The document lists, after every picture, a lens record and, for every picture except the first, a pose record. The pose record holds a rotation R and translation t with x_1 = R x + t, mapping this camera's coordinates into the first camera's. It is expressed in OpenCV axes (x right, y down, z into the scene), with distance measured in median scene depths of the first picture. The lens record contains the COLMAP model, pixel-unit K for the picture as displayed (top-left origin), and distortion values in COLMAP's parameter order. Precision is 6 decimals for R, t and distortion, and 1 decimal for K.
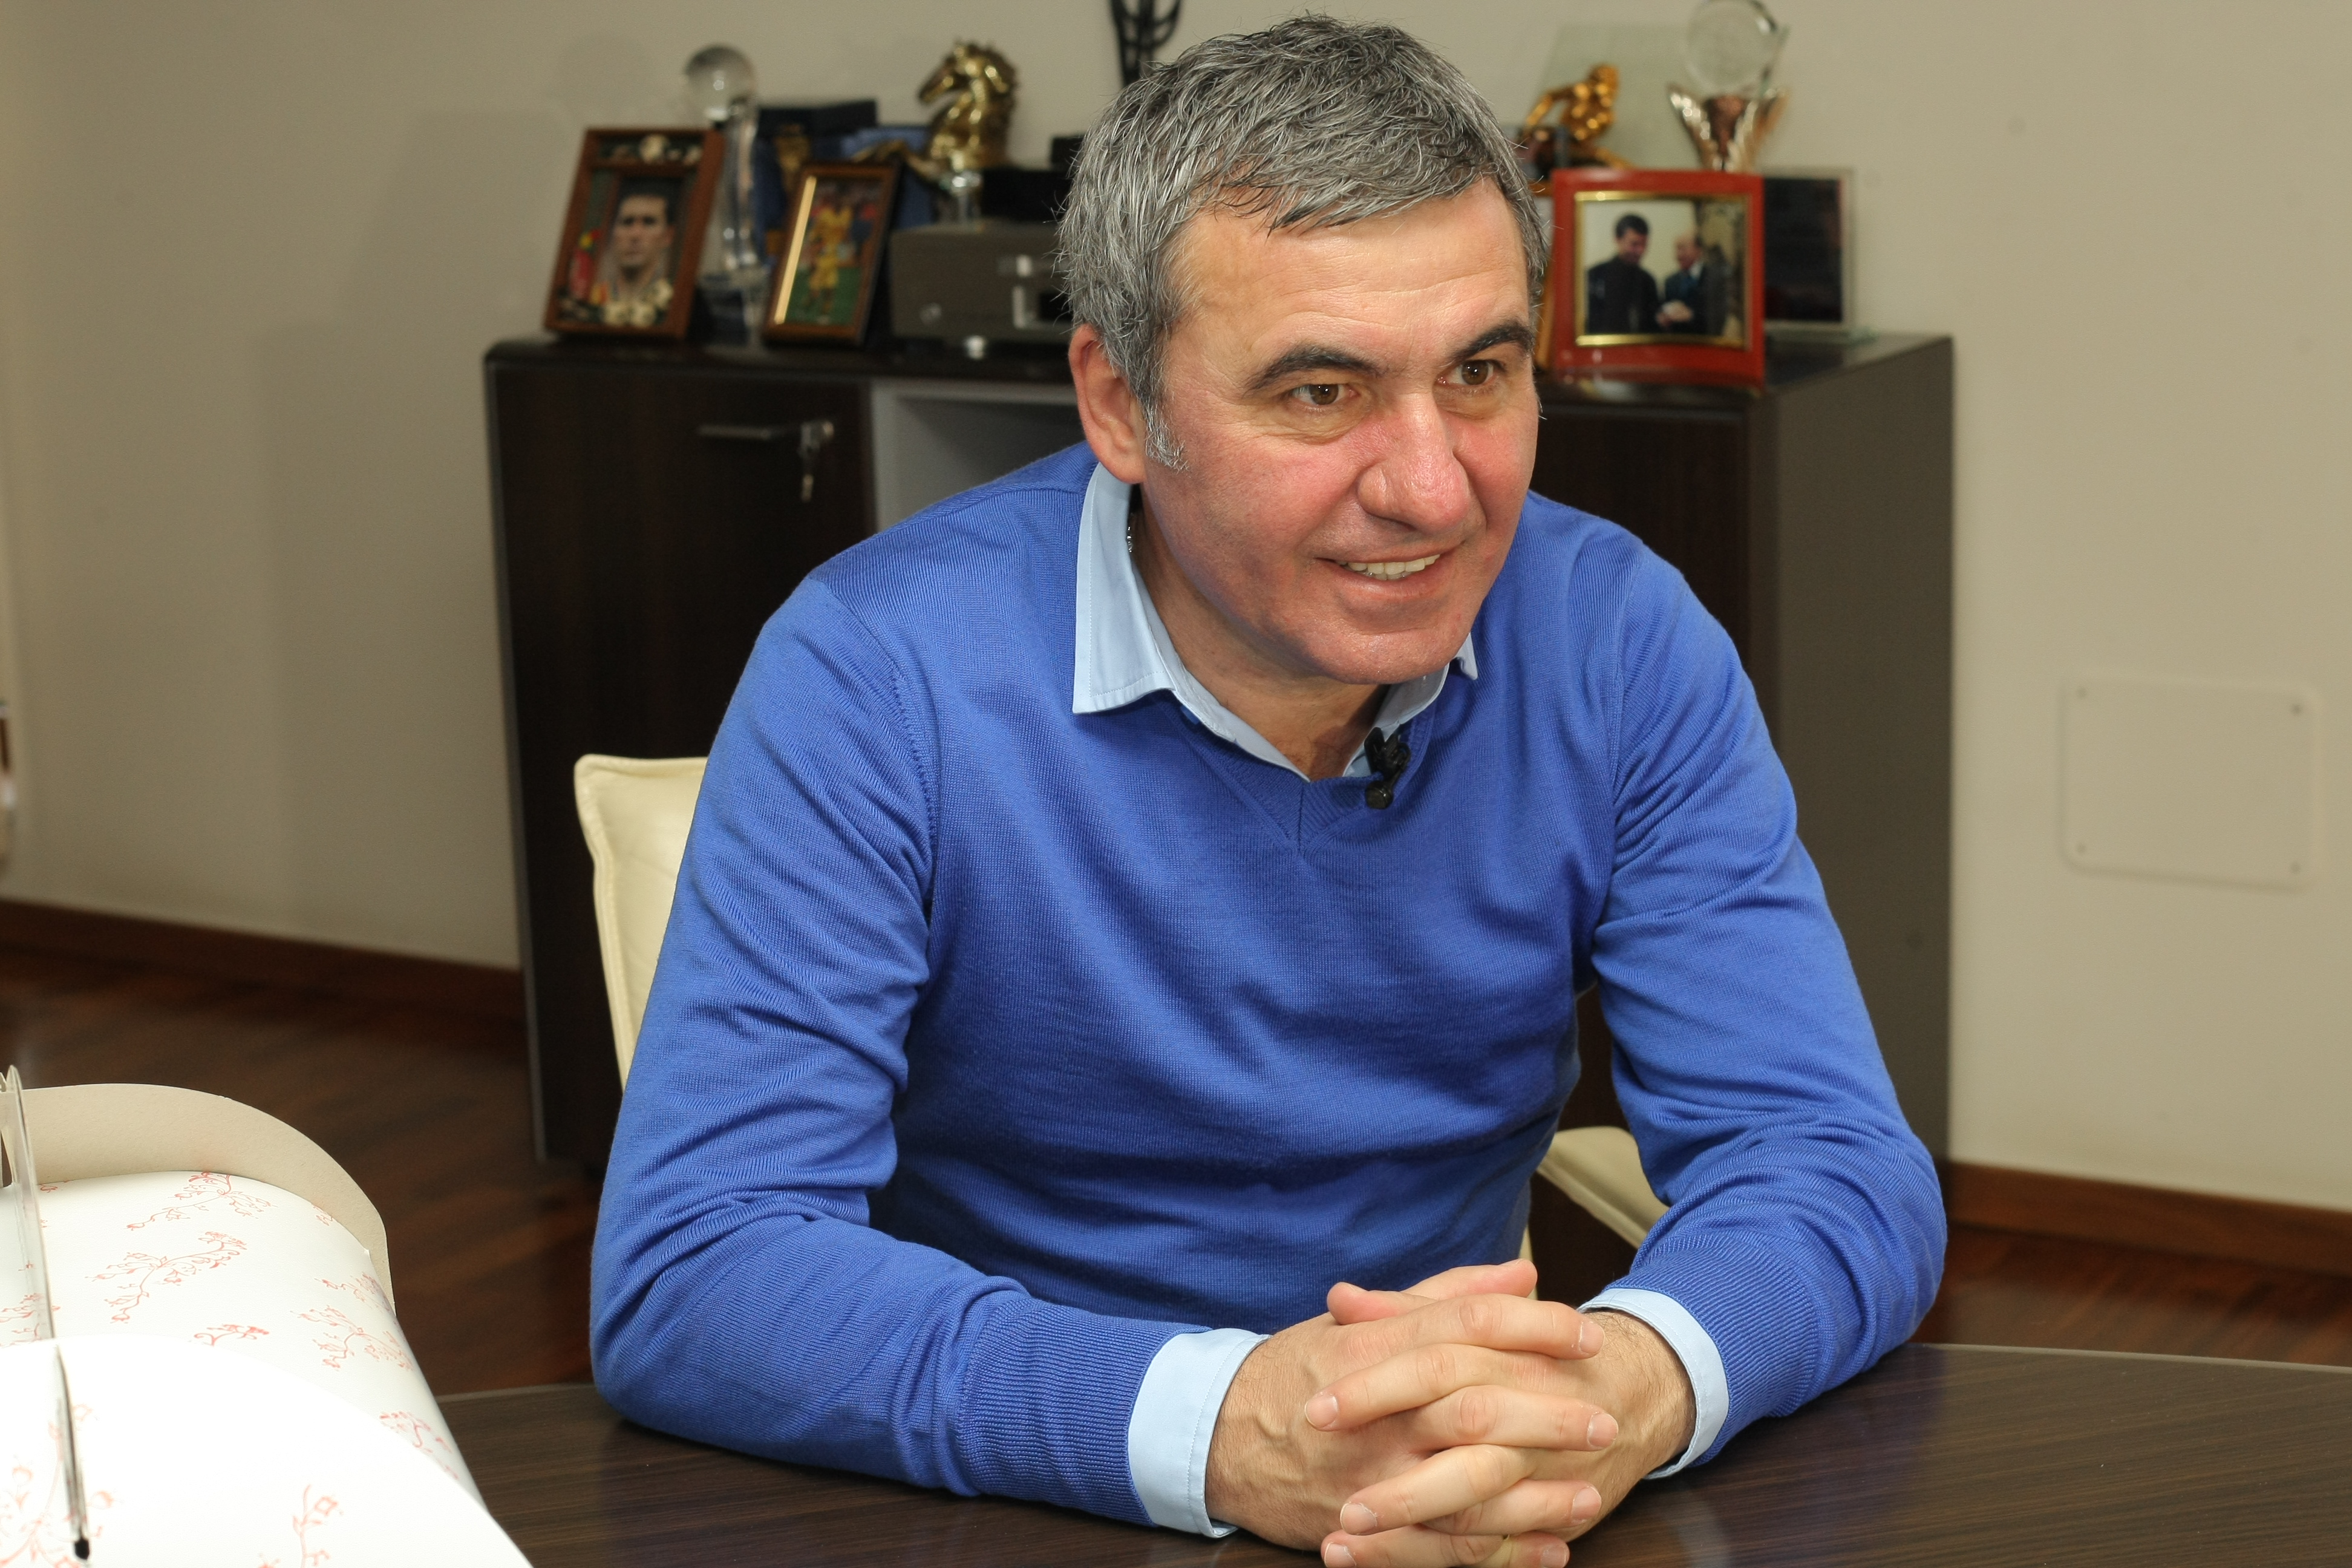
lens RADIAL K [[4465.1, 0, 1178.6], [0, 4465.1, 780.7], [0, 0, 1]] dist [-0.097957, -0.000856]
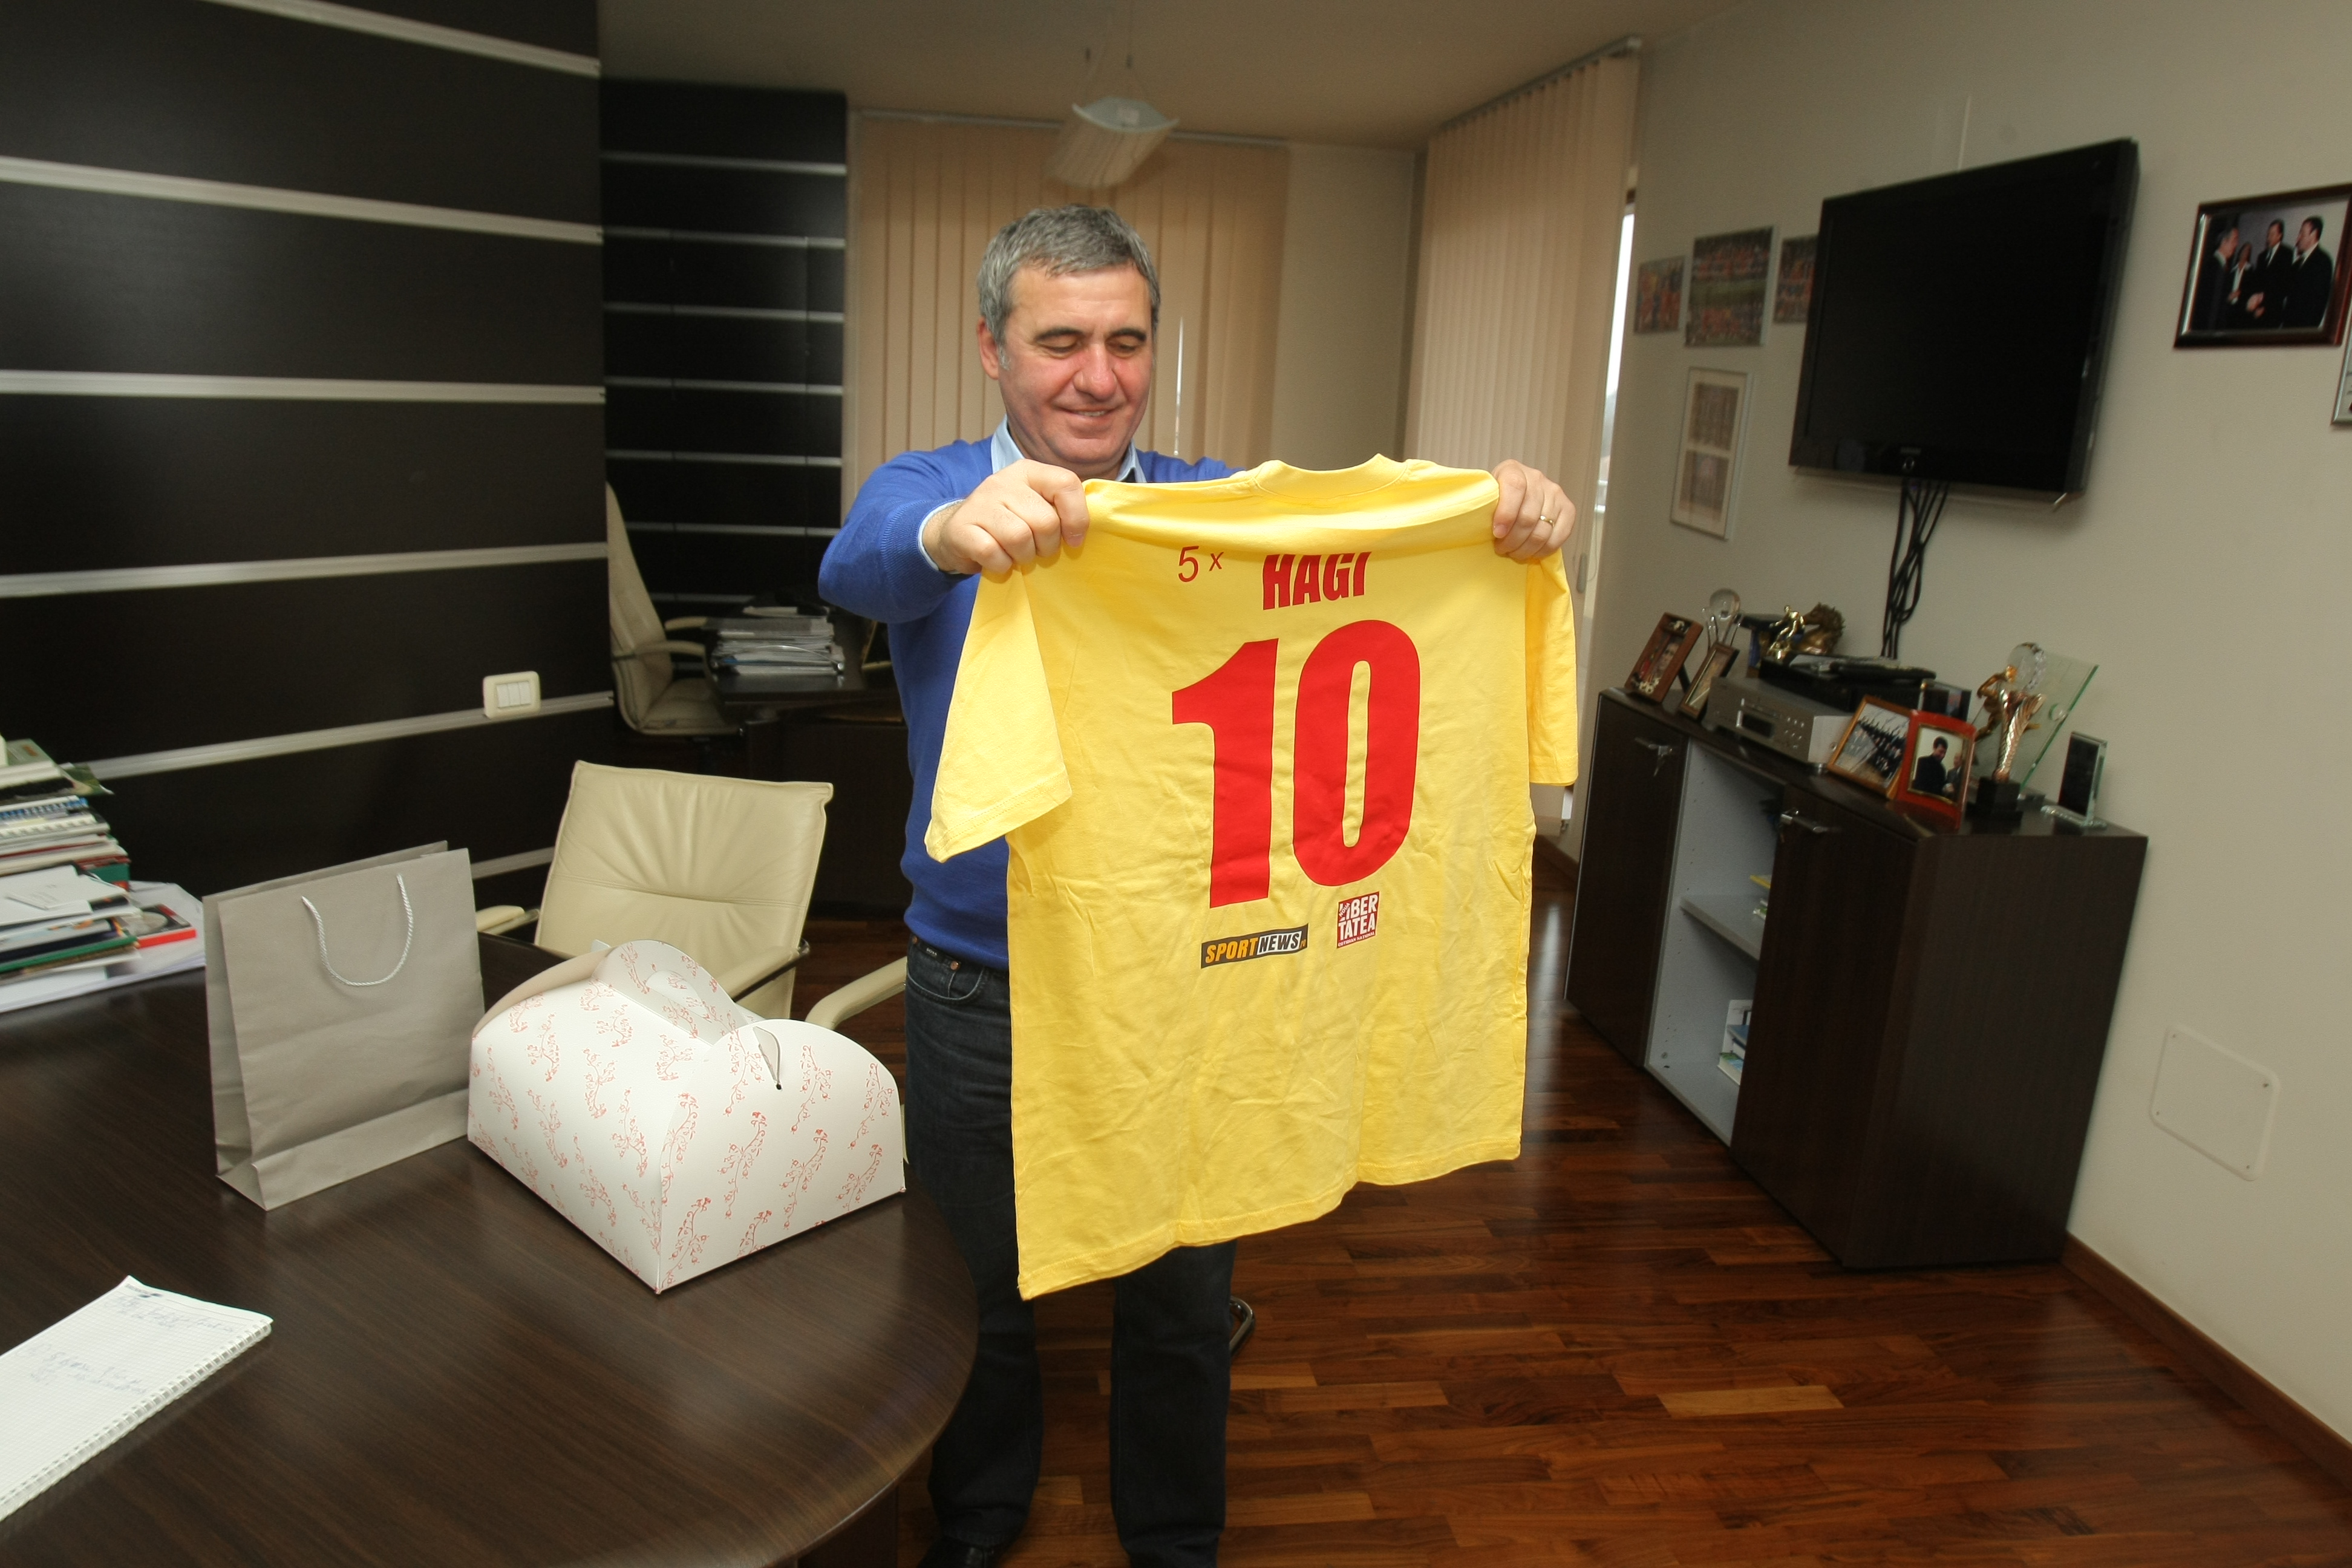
lens RADIAL K [[1604.0, 0, 1161.2], [0, 1604.0, 774.3], [0, 0, 1]] dist [-0.076409, 0.054517]
pose [[0.629123, 0.245388, -0.737556, 0.394199], [-0.239716, 0.963863, 0.116208, -0.101289], [0.739419, 0.103695, 0.665212, 0.218014]]
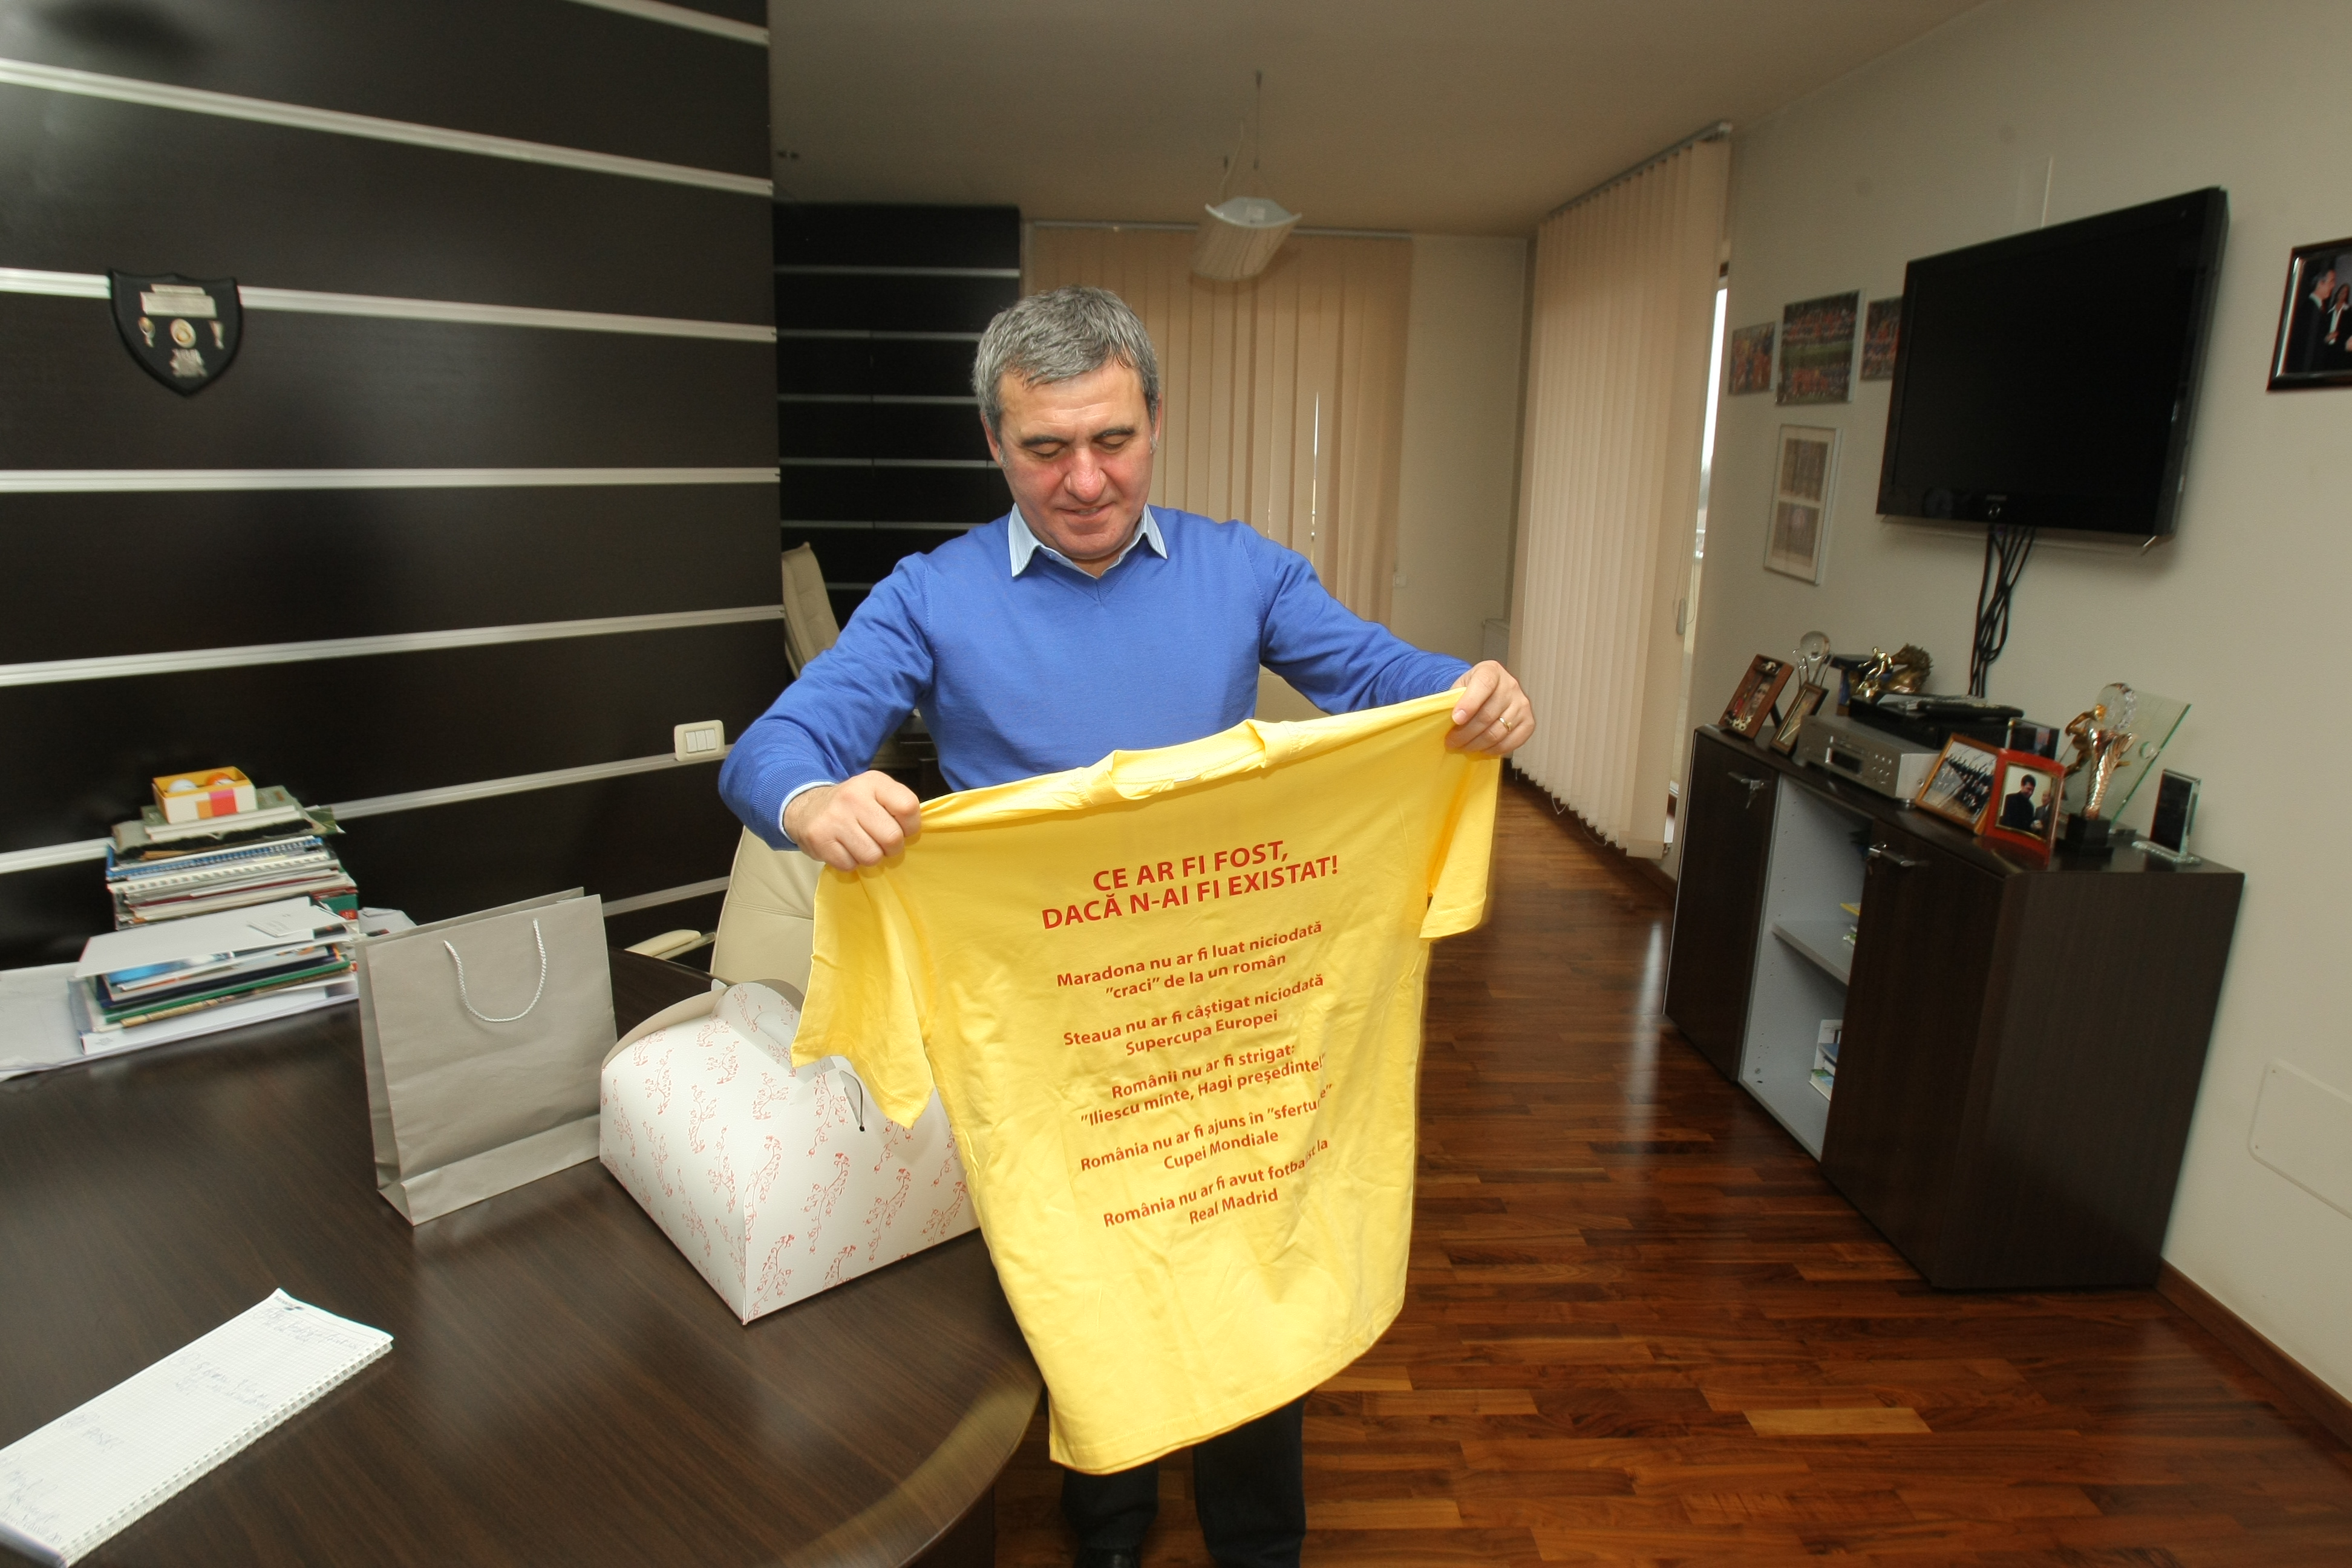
lens RADIAL K [[1386.7, 0, 1163.1], [0, 1386.7, 777.1], [0, 0, 1]] dist [-0.075468, 0.035008]
pose [[0.543044, 0.236184, -0.805804, 0.374309], [-0.223871, 0.965617, 0.132156, -0.110774], [0.809311, 0.108630, 0.577247, 0.261285]]
